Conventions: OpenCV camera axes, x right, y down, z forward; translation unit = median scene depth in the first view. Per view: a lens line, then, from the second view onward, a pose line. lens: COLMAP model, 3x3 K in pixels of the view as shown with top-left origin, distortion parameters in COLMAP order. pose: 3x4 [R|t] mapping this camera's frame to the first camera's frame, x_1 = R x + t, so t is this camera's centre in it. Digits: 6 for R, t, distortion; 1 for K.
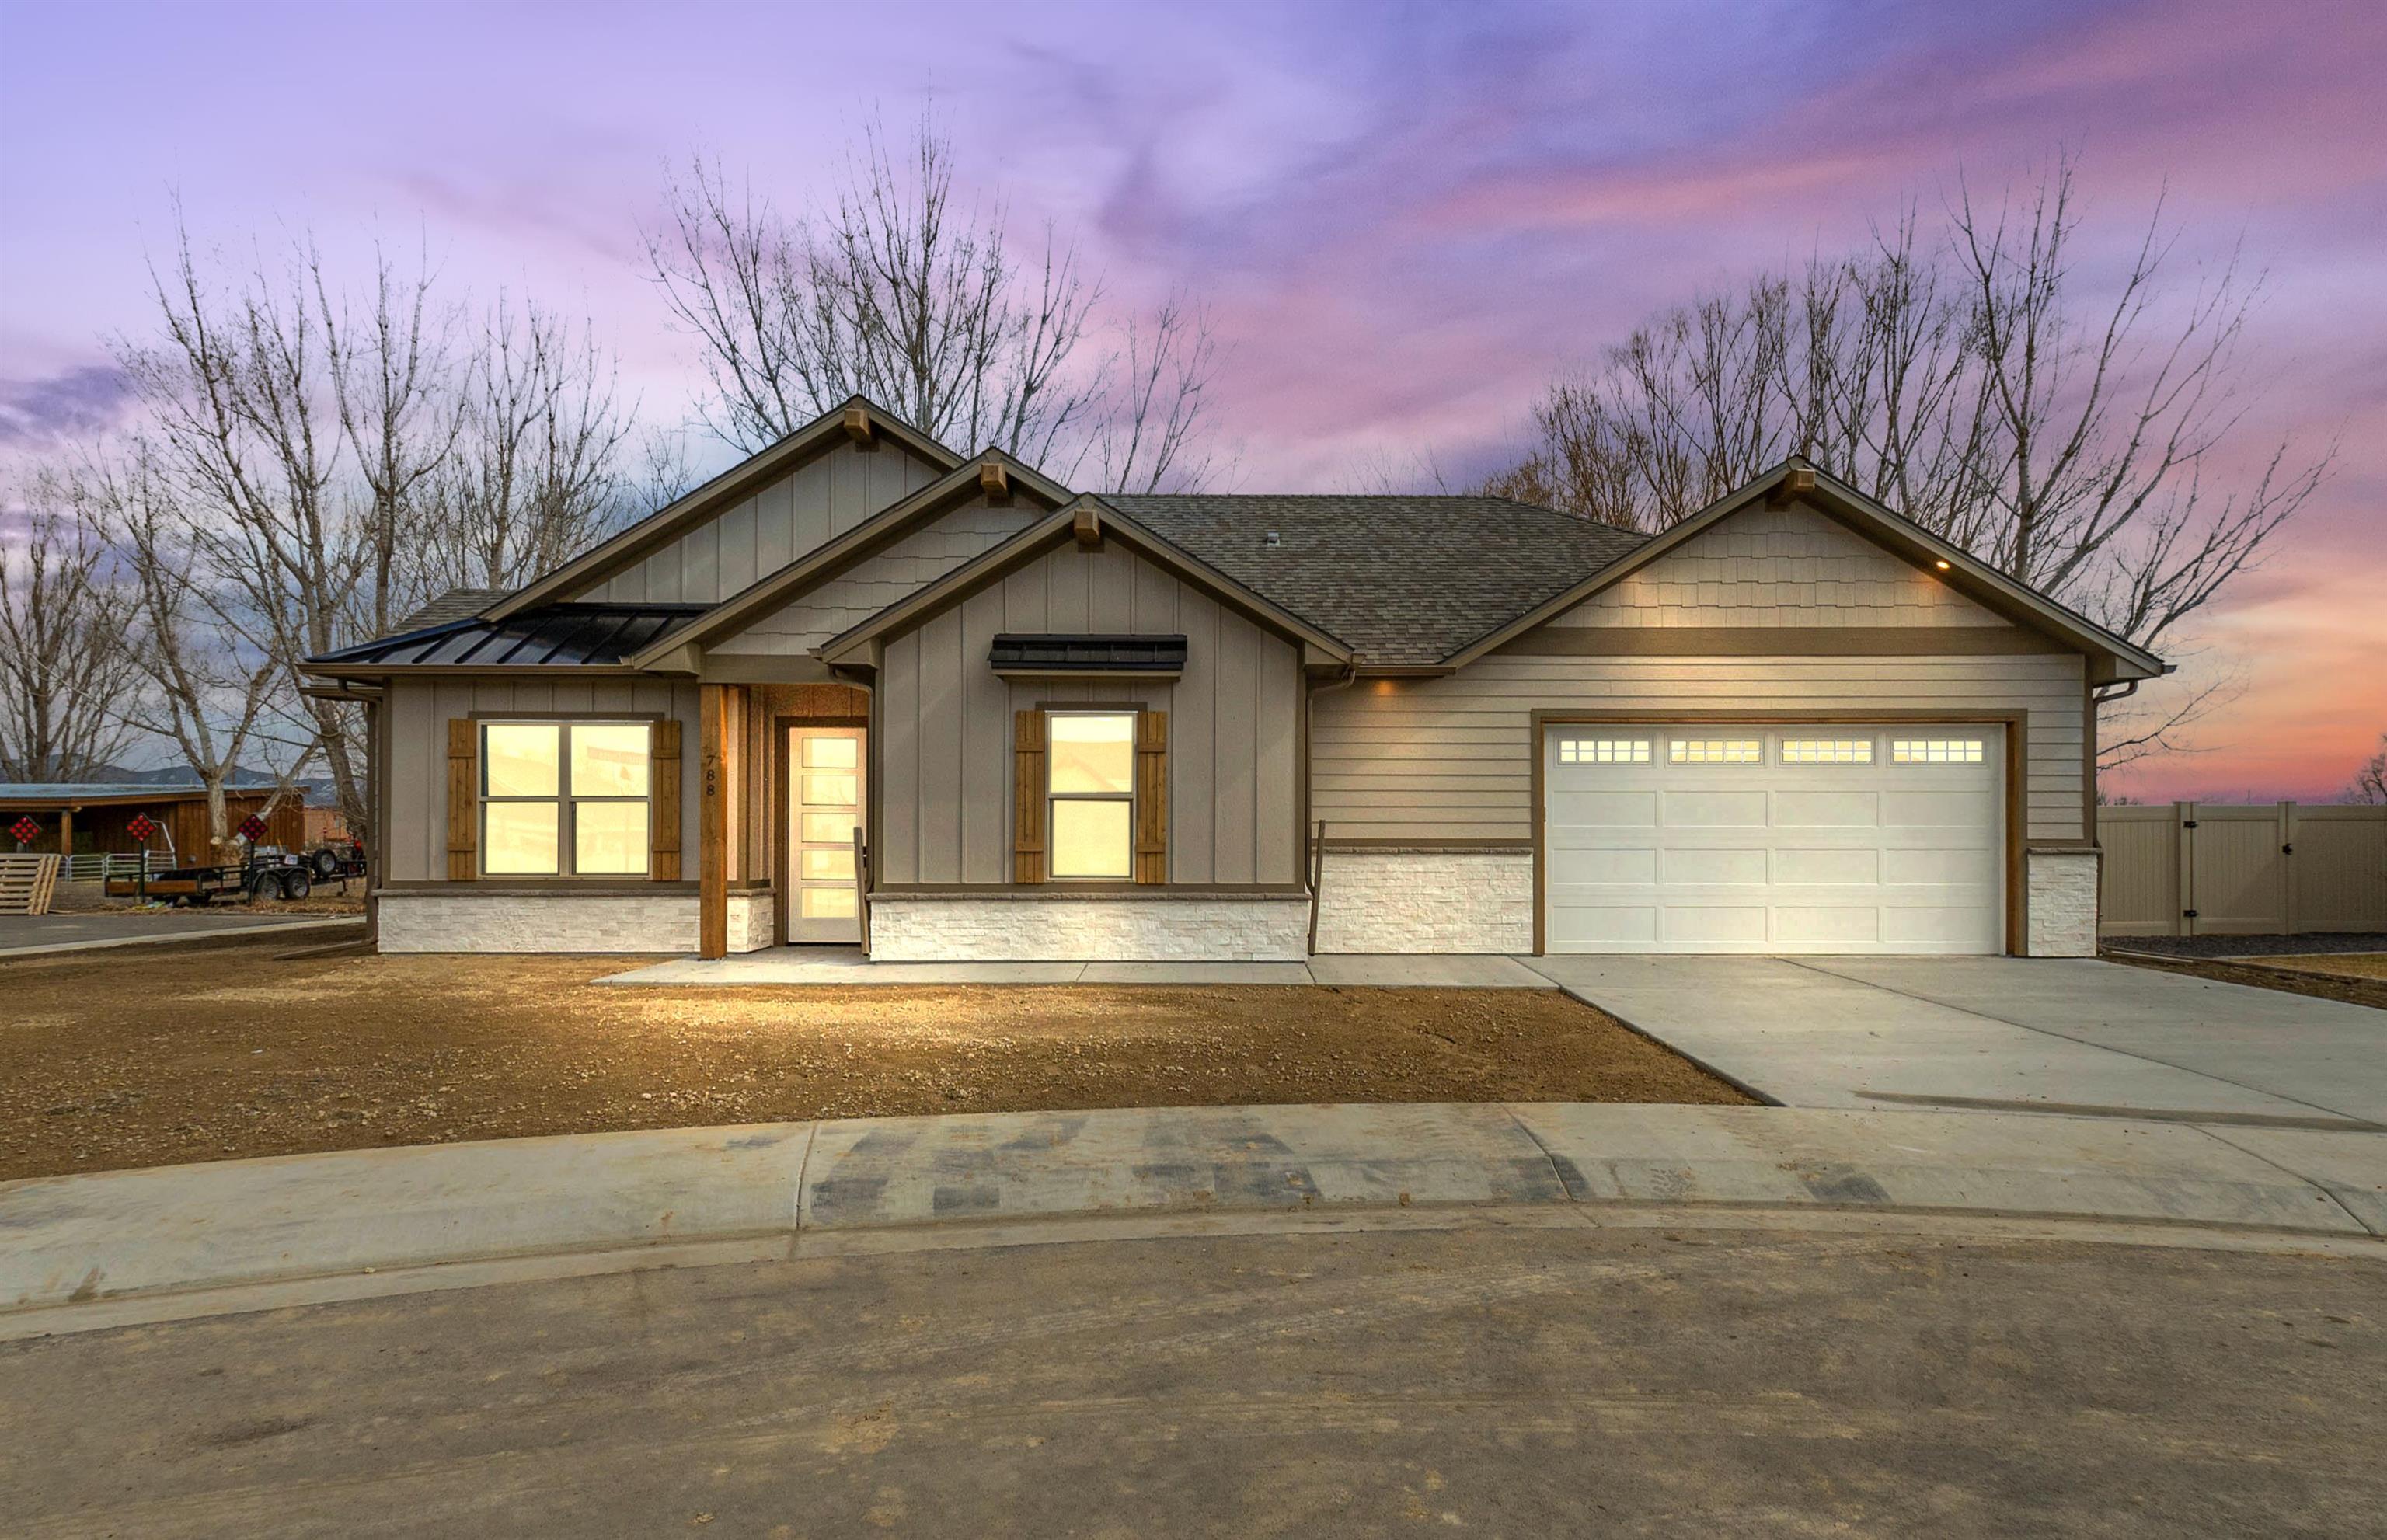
lens RADIAL K [[1297.6, 0, 1205.4], [0, 1297.6, 832.1], [0, 0, 1]] dist [0.007295, 0.001120]
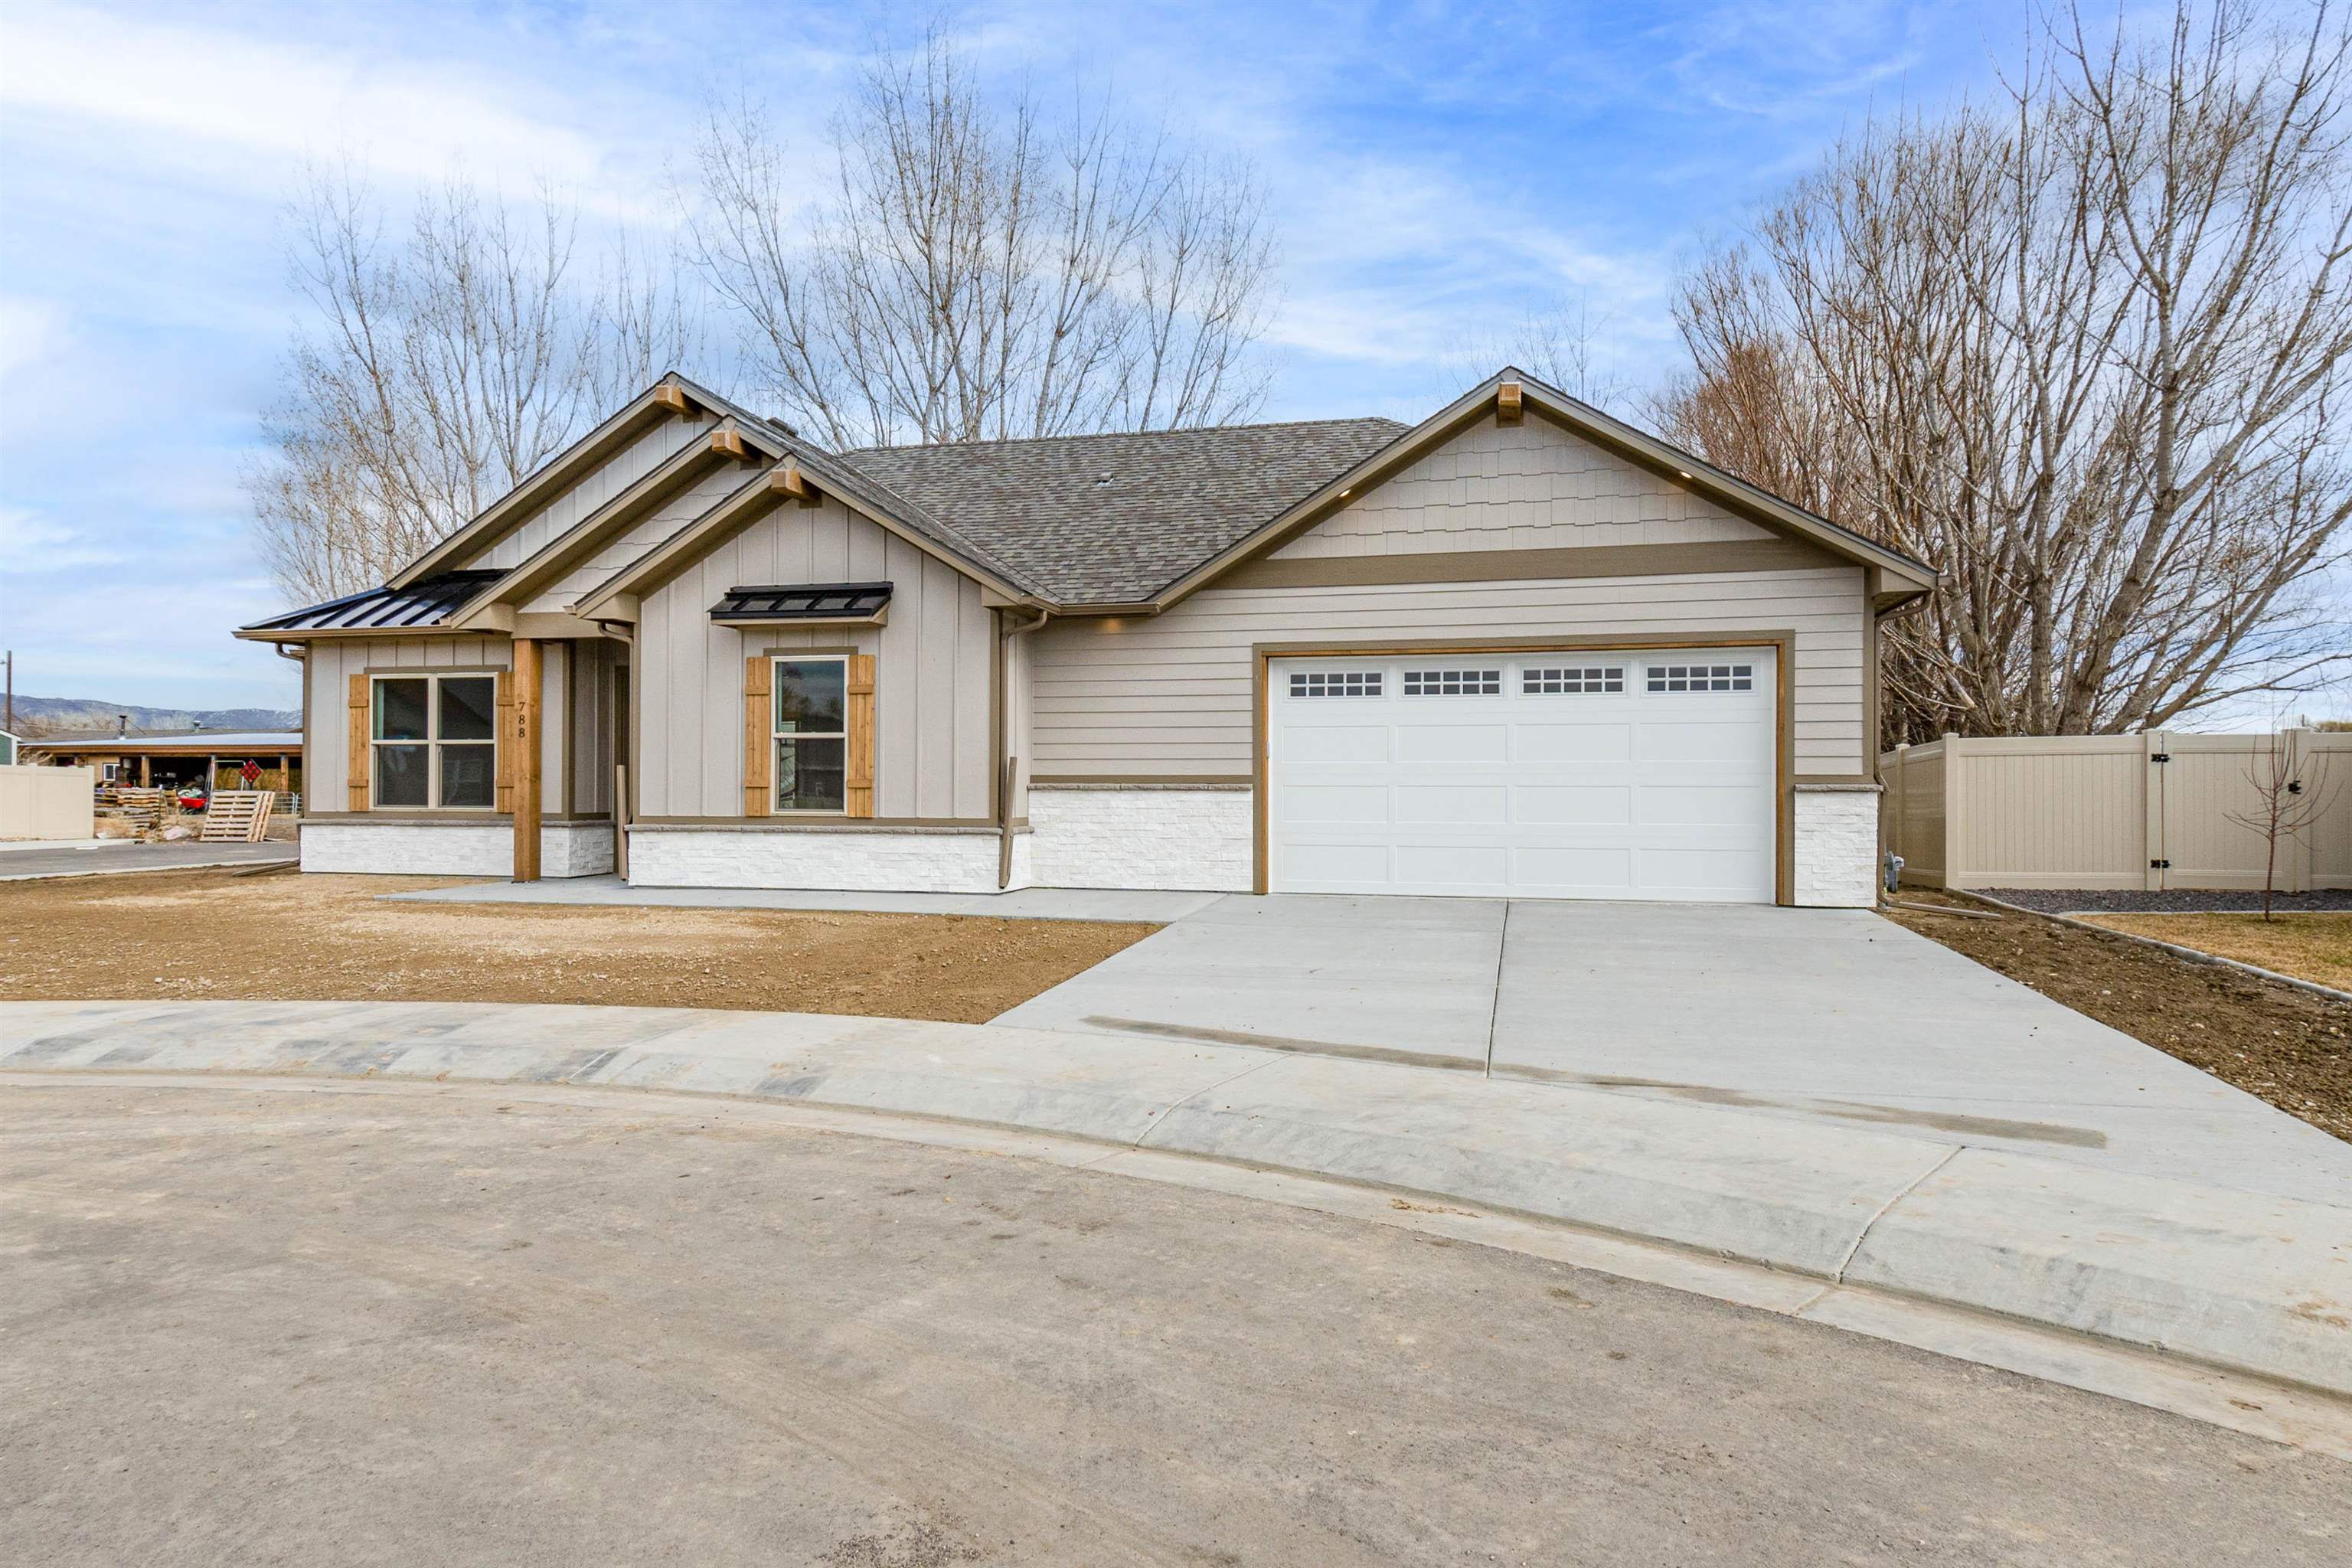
lens RADIAL K [[1363.7, 0, 1176.0], [0, 1363.7, 784.0], [0, 0, 1]] dist [0.004159, 0.001250]
pose [[0.969956, 0.000311, -0.243280, 0.447649], [0.001475, 0.999973, 0.007158, 0.004504], [0.243276, -0.007301, 0.969930, -0.017184]]
